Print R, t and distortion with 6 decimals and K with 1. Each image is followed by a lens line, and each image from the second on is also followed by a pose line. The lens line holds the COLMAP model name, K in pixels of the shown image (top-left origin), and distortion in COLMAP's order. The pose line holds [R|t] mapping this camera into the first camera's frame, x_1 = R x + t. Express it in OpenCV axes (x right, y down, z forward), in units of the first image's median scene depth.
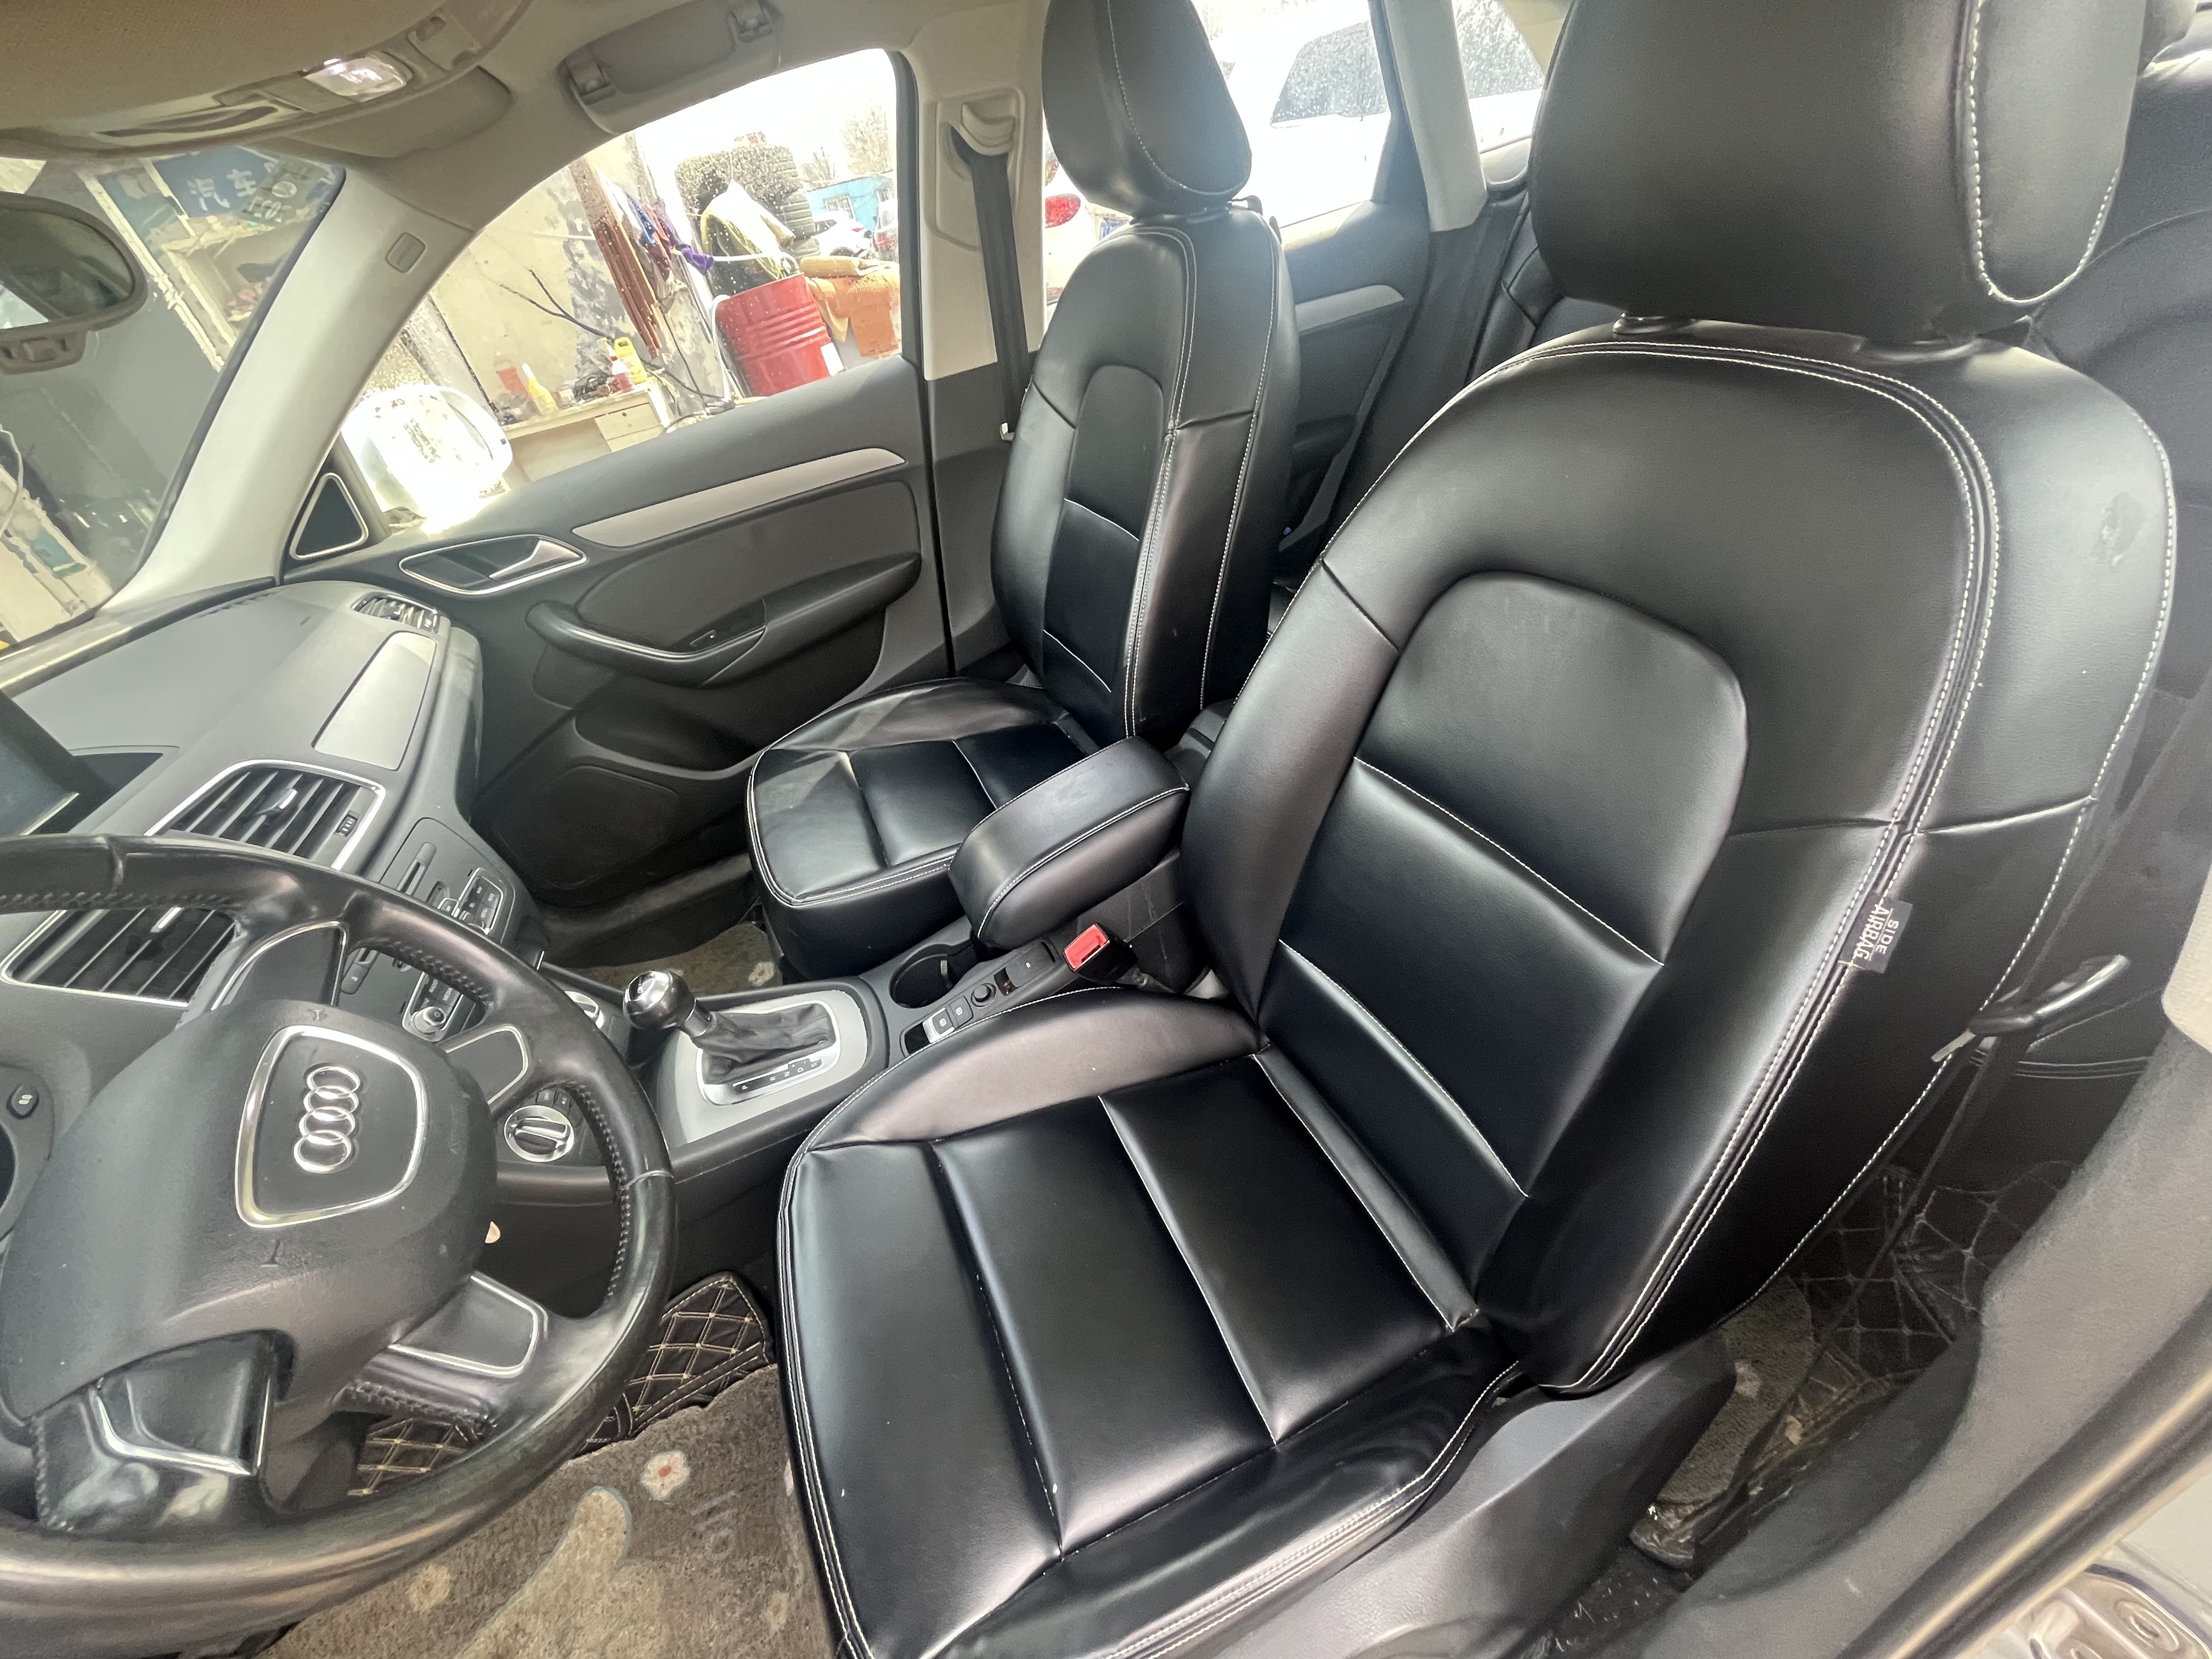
lens RADIAL K [[906.7, 0, 1103.4], [0, 906.7, 823.0], [0, 0, 1]] dist [0.002380, 0.000555]
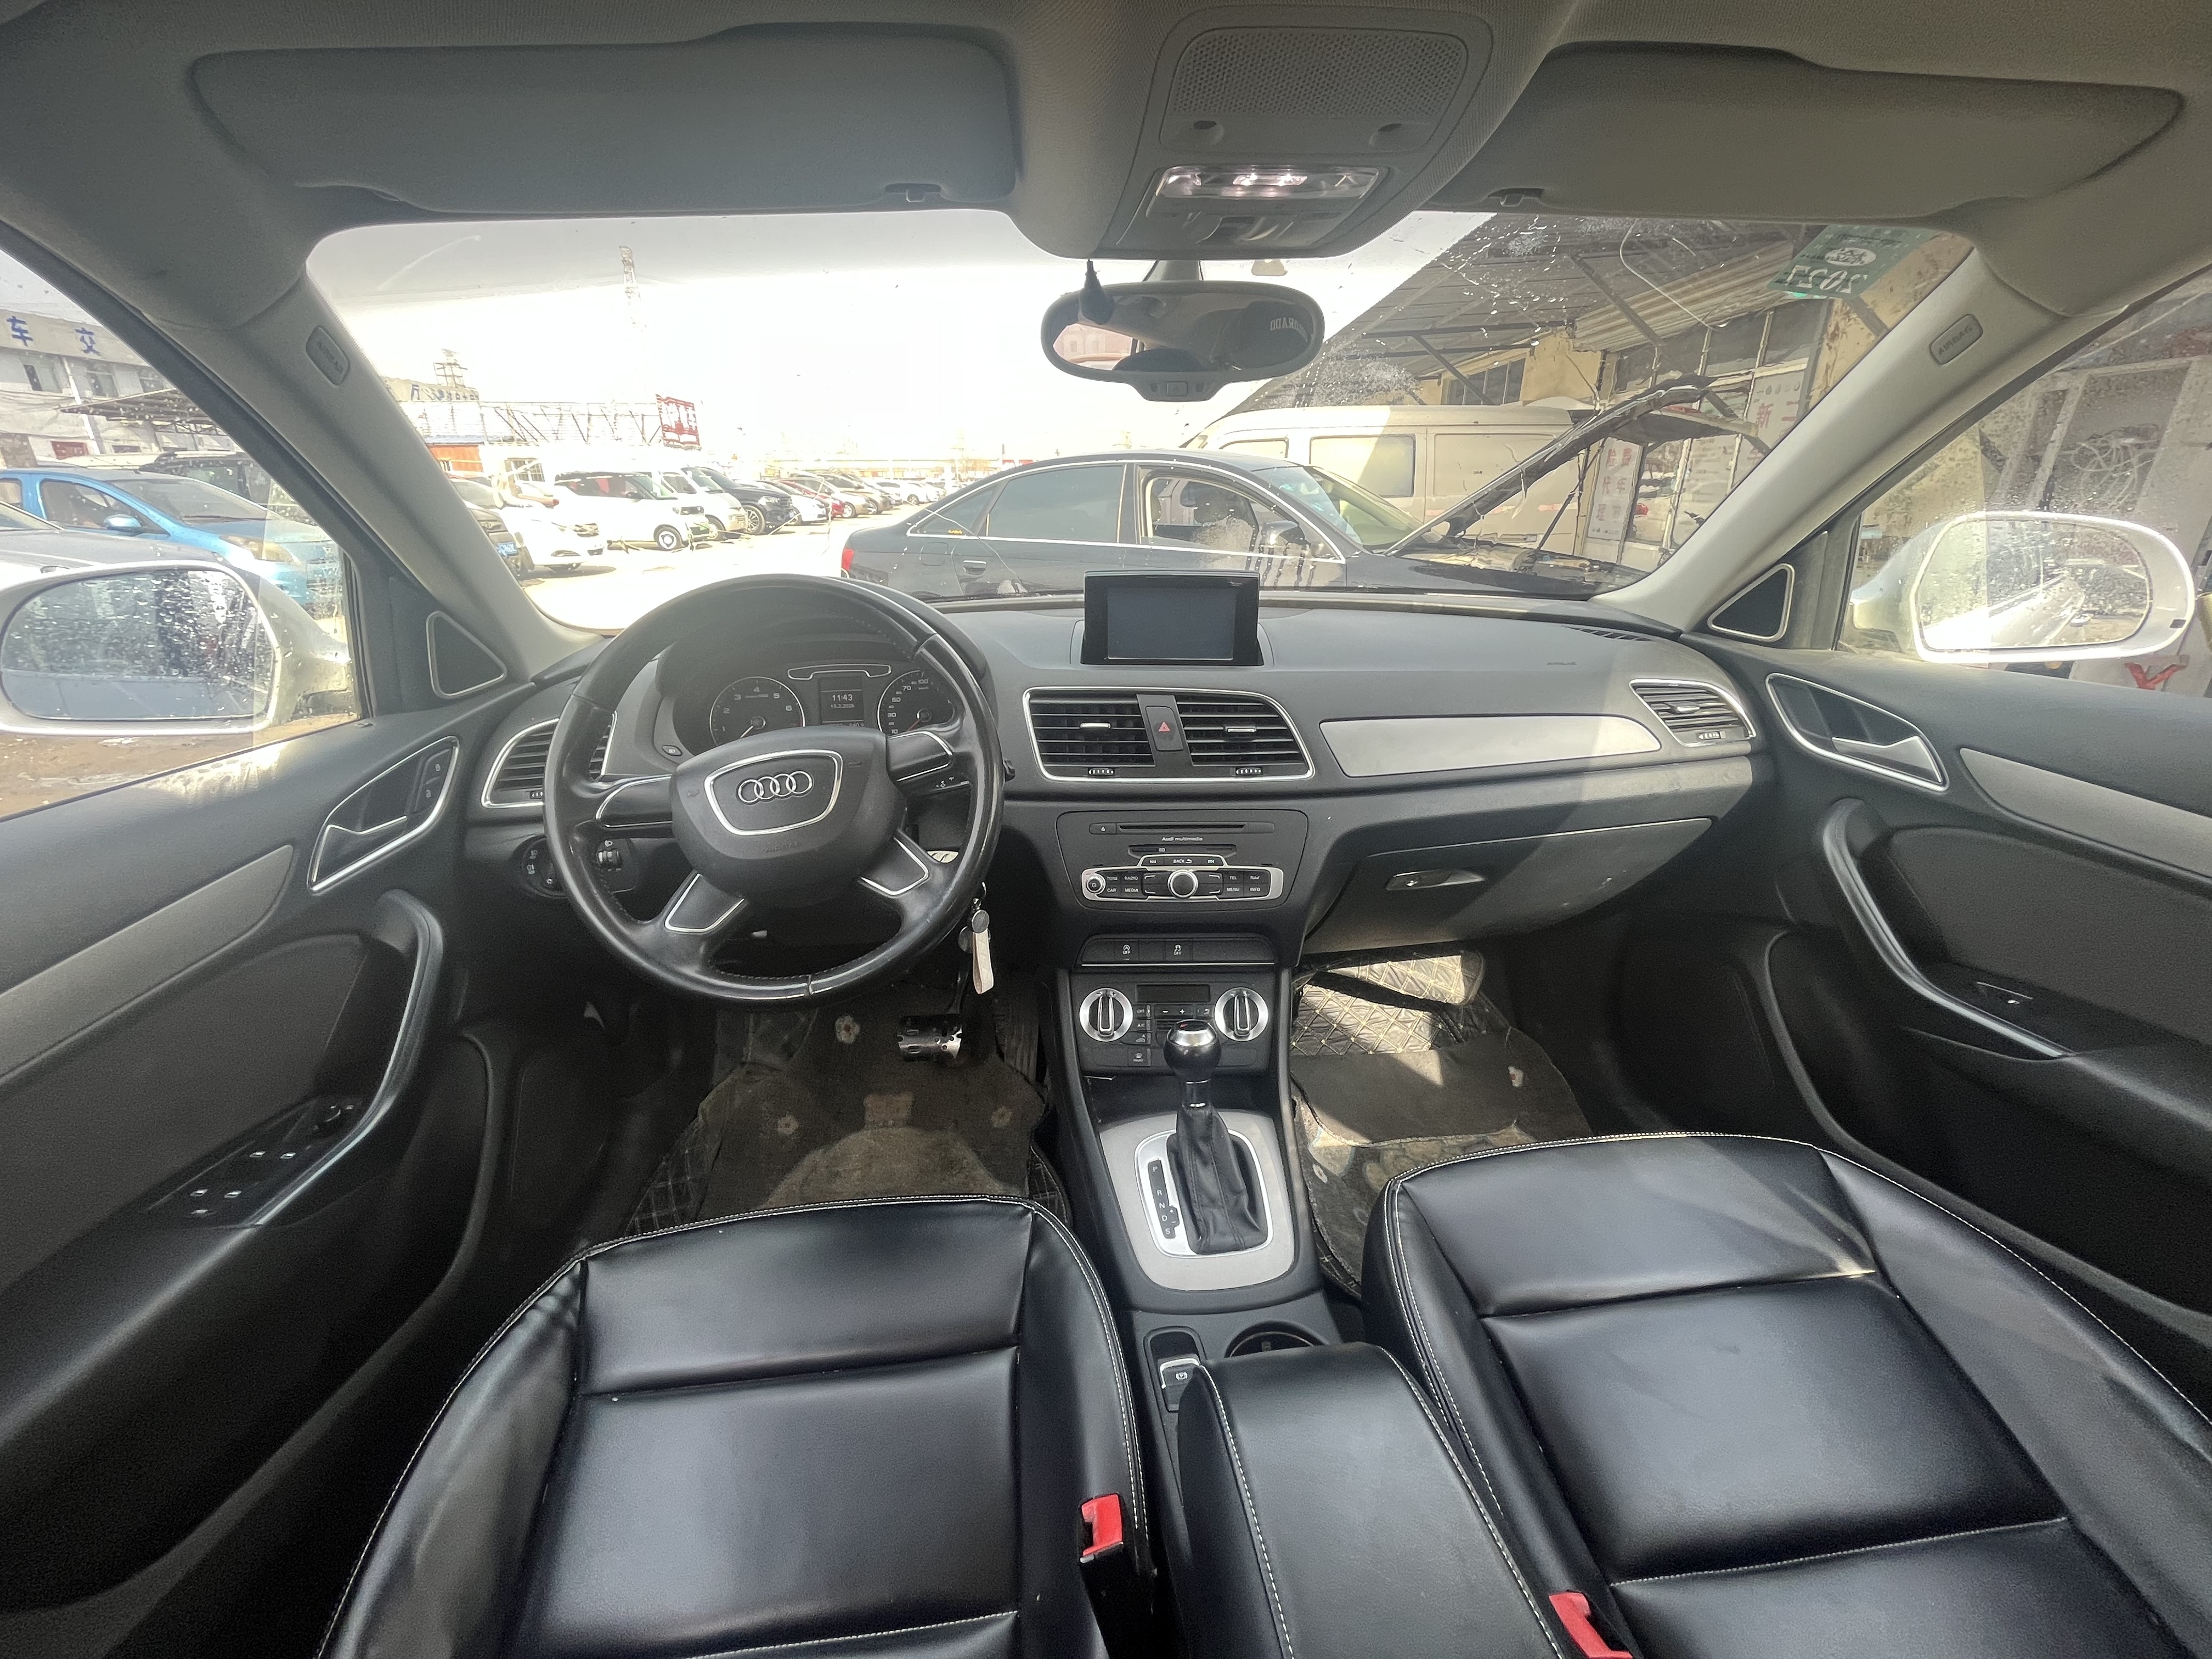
lens RADIAL K [[906.7, 0, 1103.4], [0, 906.7, 823.0], [0, 0, 1]] dist [0.002380, 0.000555]
pose [[-0.295897, 0.515932, -0.803902, 0.202611], [-0.518579, 0.620005, 0.588786, -0.458885], [0.802197, 0.591107, 0.084094, 0.619224]]
